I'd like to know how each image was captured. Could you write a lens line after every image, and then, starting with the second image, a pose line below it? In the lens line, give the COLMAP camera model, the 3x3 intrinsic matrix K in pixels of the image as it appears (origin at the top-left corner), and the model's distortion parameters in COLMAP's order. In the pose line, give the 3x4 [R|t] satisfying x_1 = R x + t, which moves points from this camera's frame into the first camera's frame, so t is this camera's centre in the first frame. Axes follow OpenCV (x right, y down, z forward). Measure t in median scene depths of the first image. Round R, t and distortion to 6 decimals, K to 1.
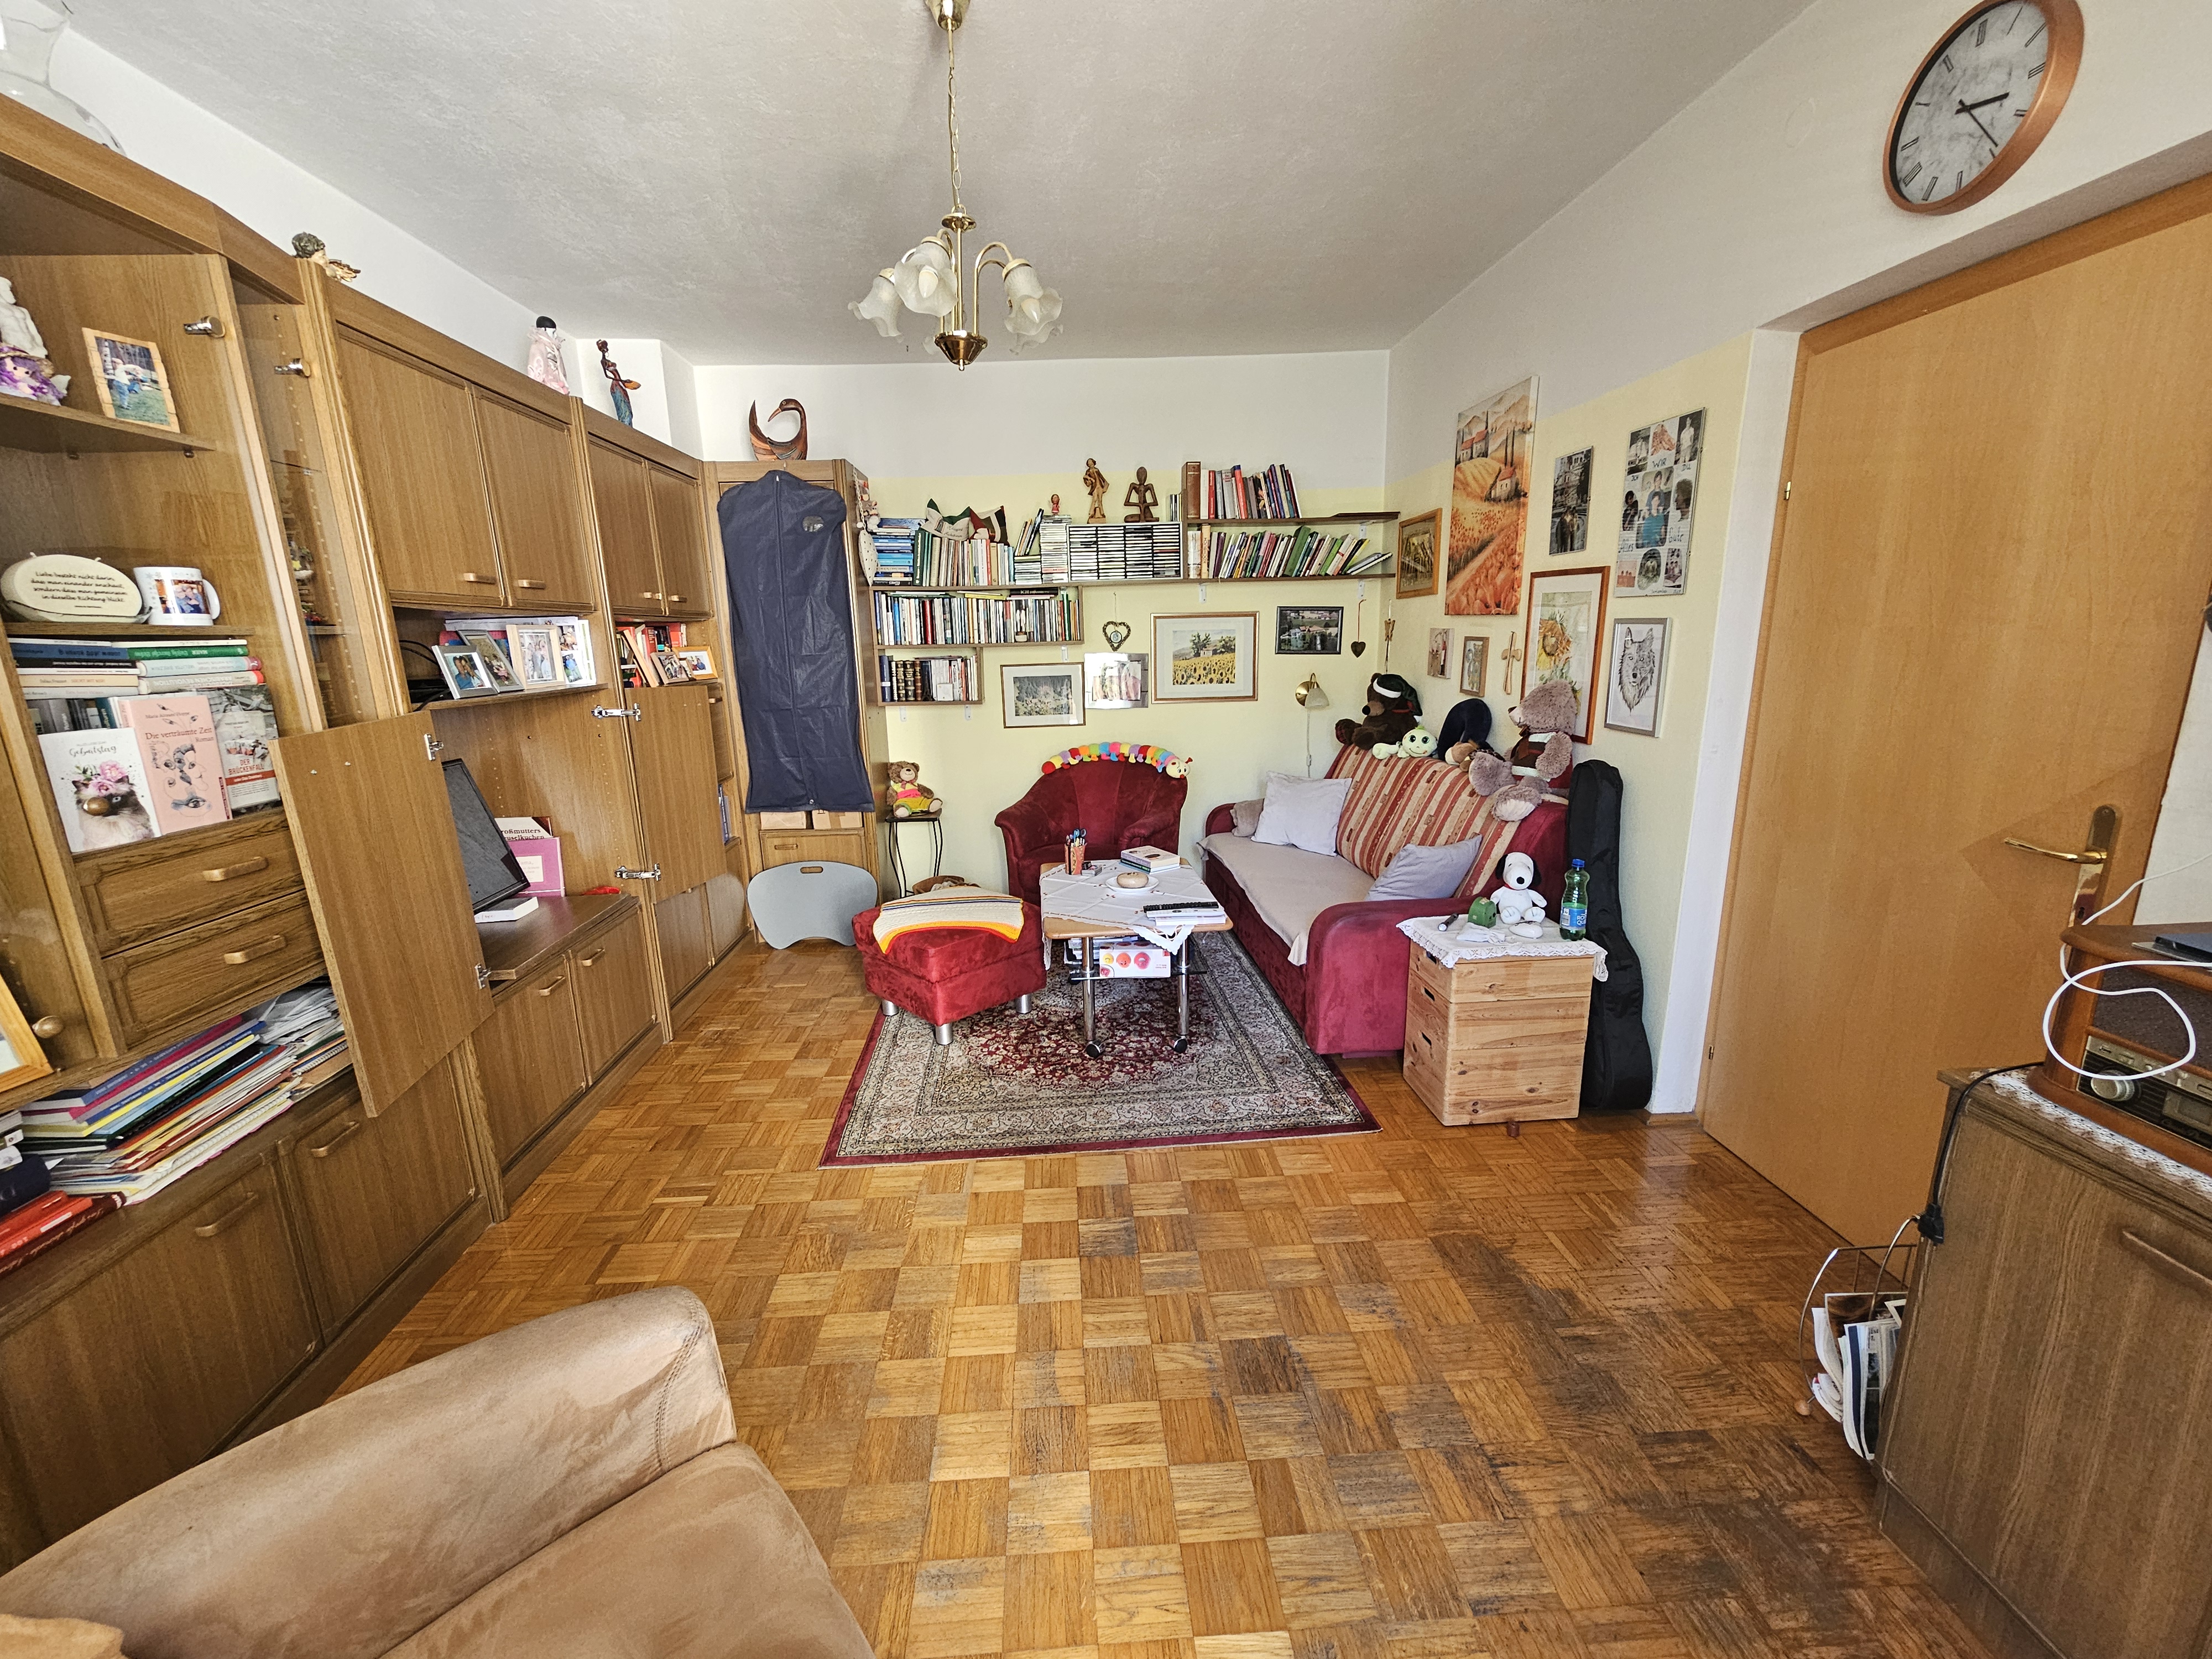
lens RADIAL K [[900.1, 0, 1092.7], [0, 900.1, 836.6], [0, 0, 1]] dist [-0.004608, -0.000612]
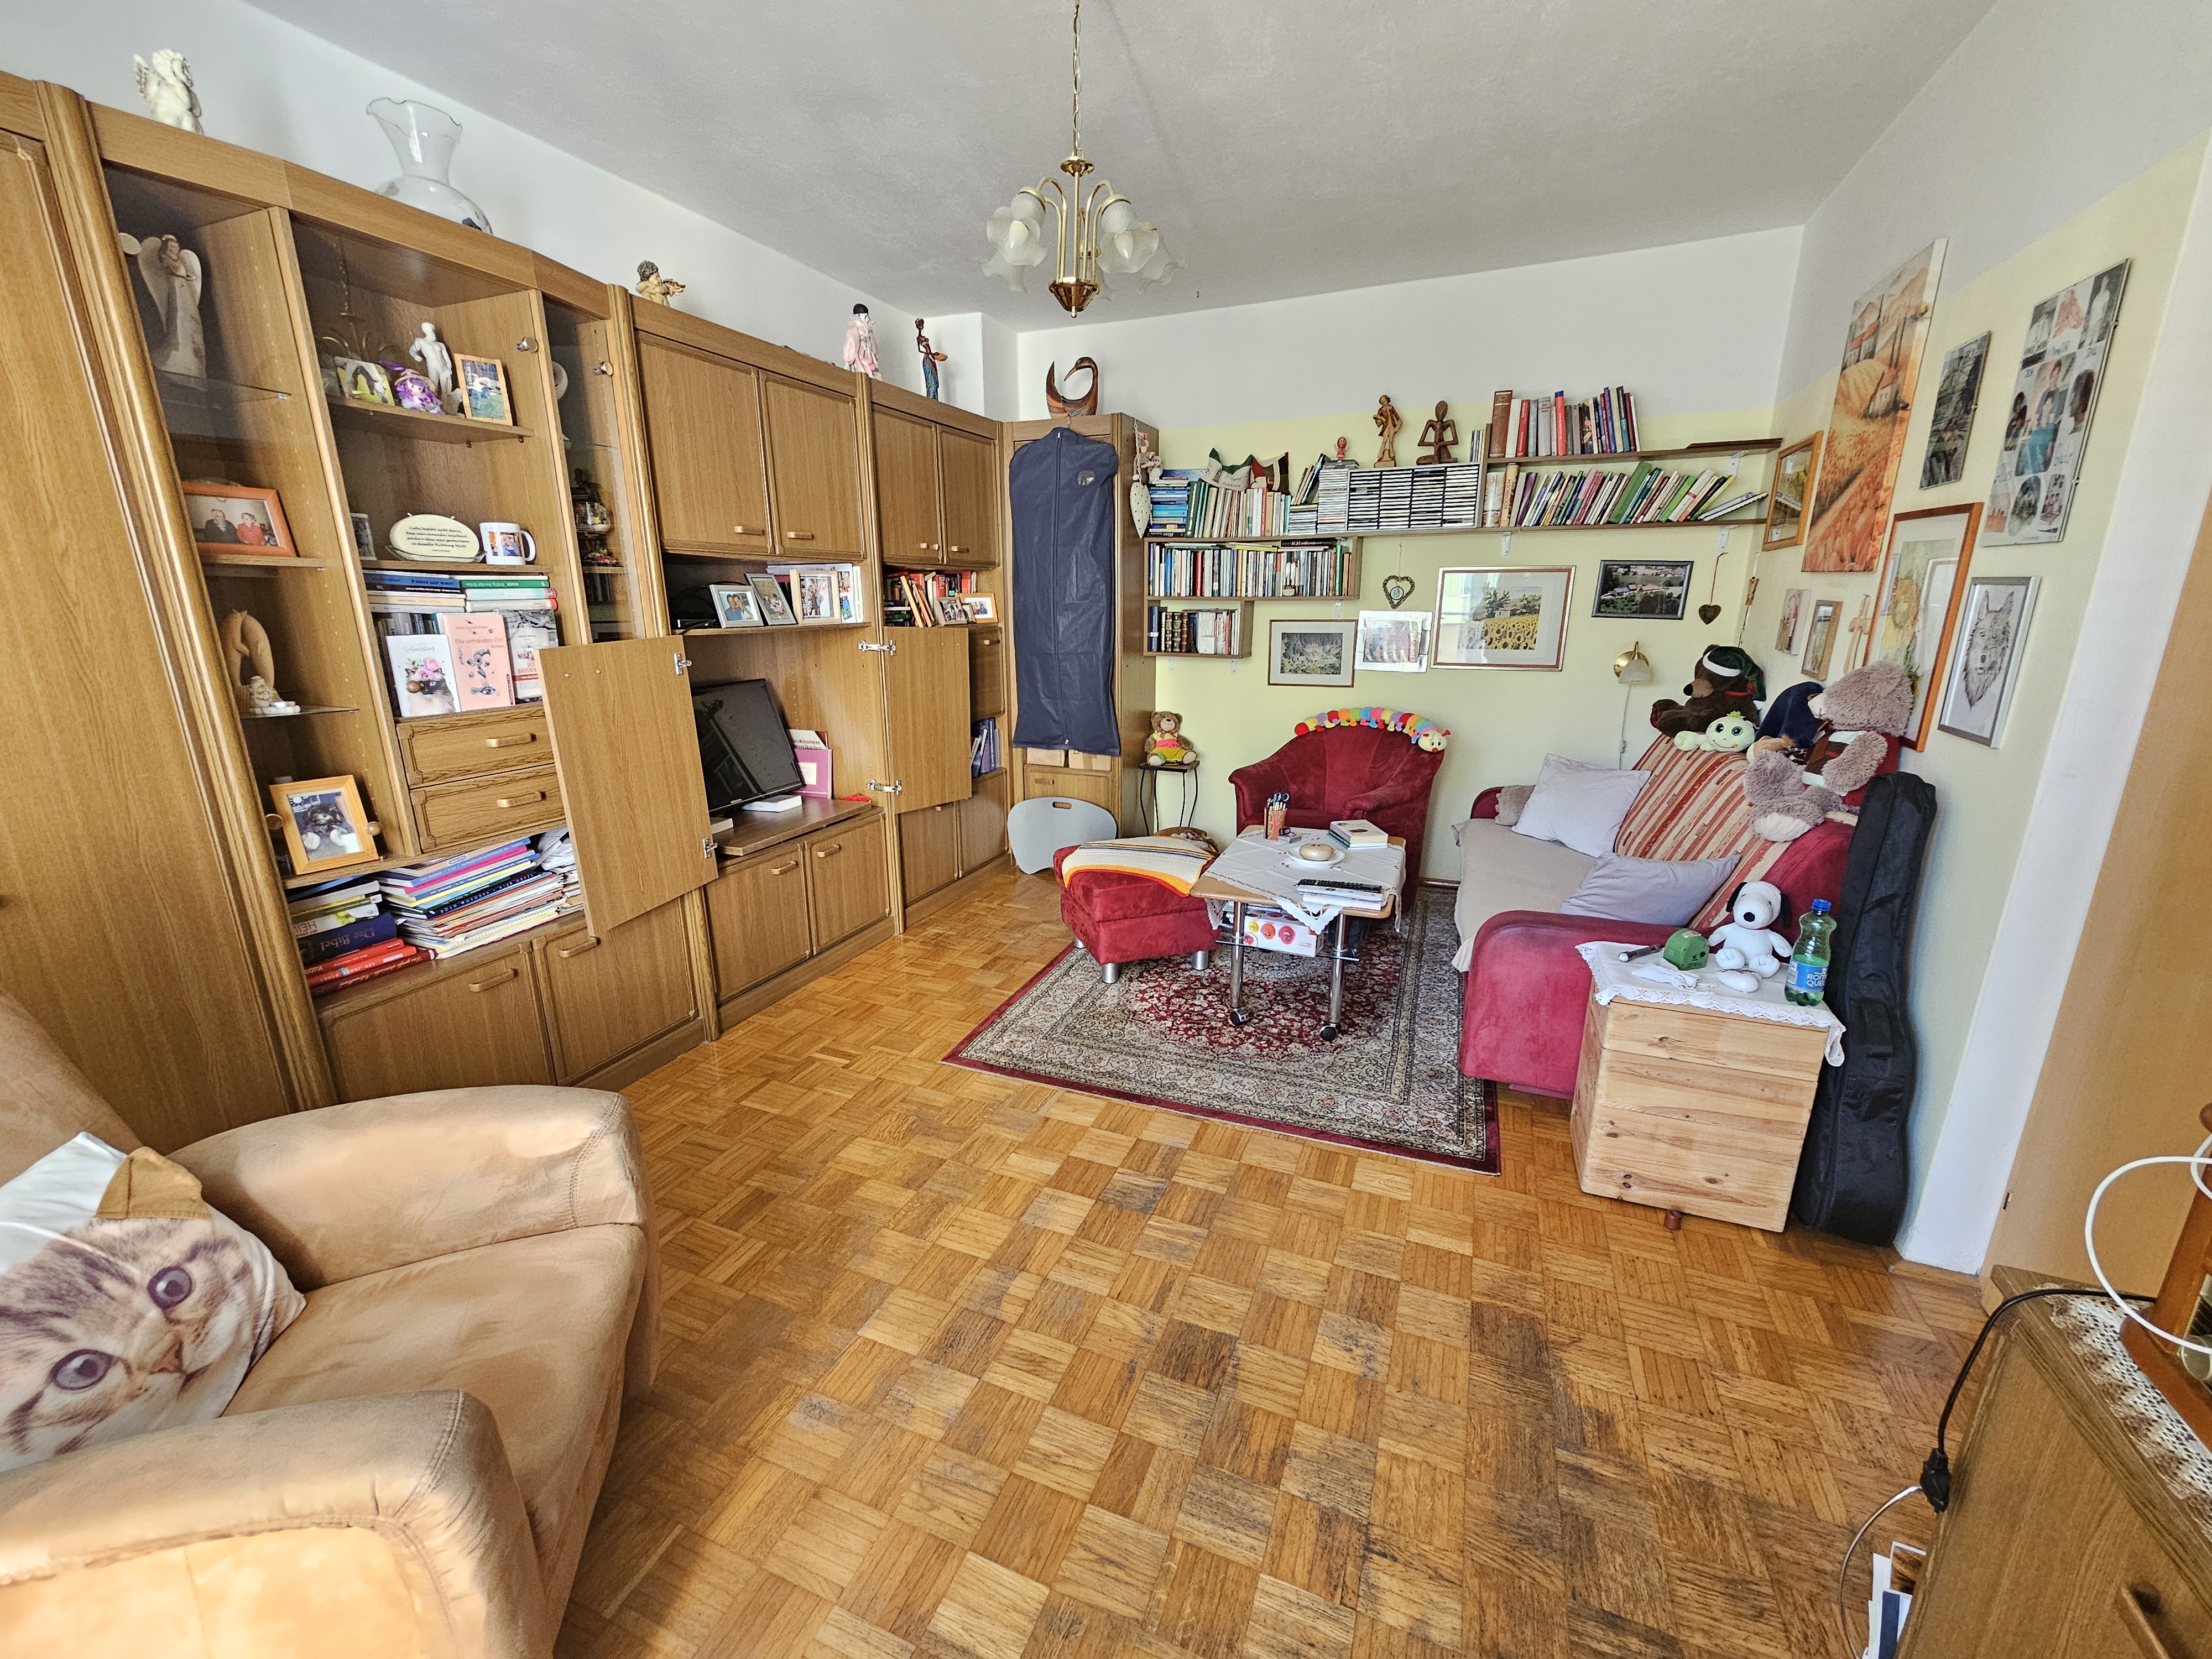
lens RADIAL K [[900.1, 0, 1095.7], [0, 900.1, 835.5], [0, 0, 1]] dist [-0.004608, -0.000612]
pose [[0.900708, 0.132280, -0.413795, 0.291388], [-0.113176, 0.991073, 0.070471, -0.011965], [0.419423, -0.016642, 0.907638, 0.065154]]
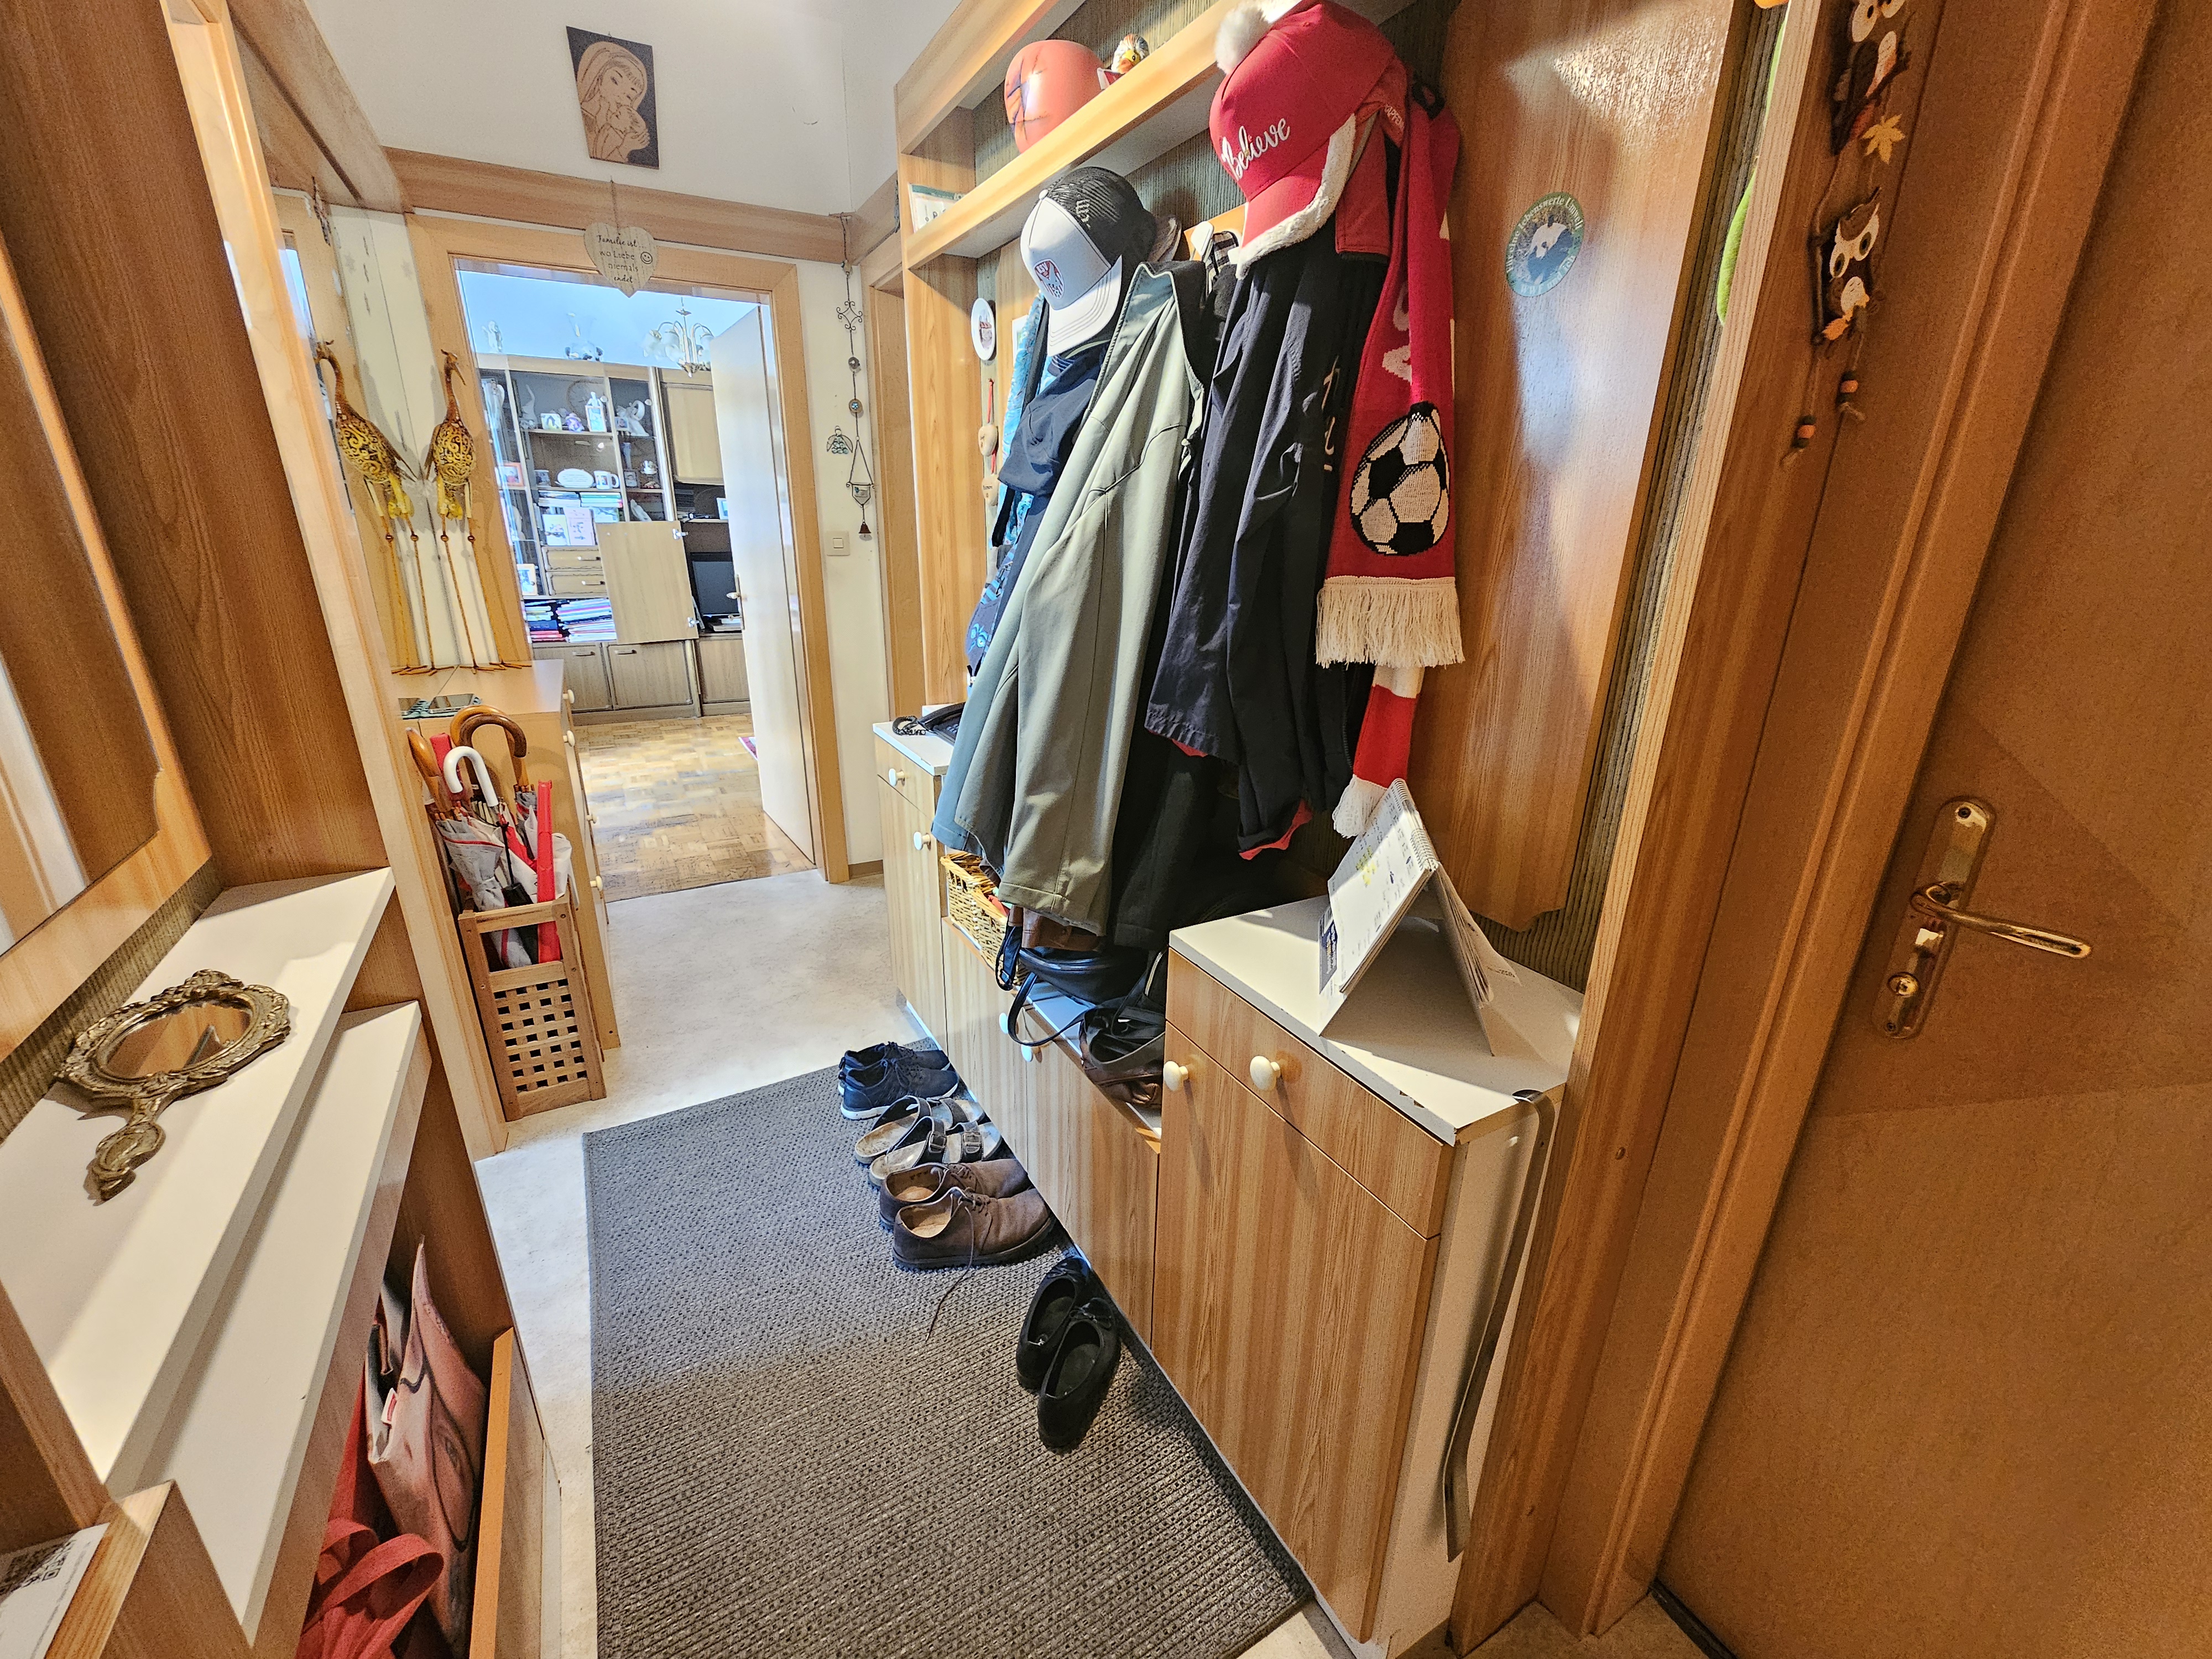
lens RADIAL K [[900.1, 0, 1099.8], [0, 900.1, 827.4], [0, 0, 1]] dist [-0.004608, -0.000612]
pose [[0.430943, 0.323729, -0.842311, 2.081807], [-0.225923, 0.942412, 0.246614, -0.187639], [0.873640, 0.084021, 0.479263, 0.719254]]
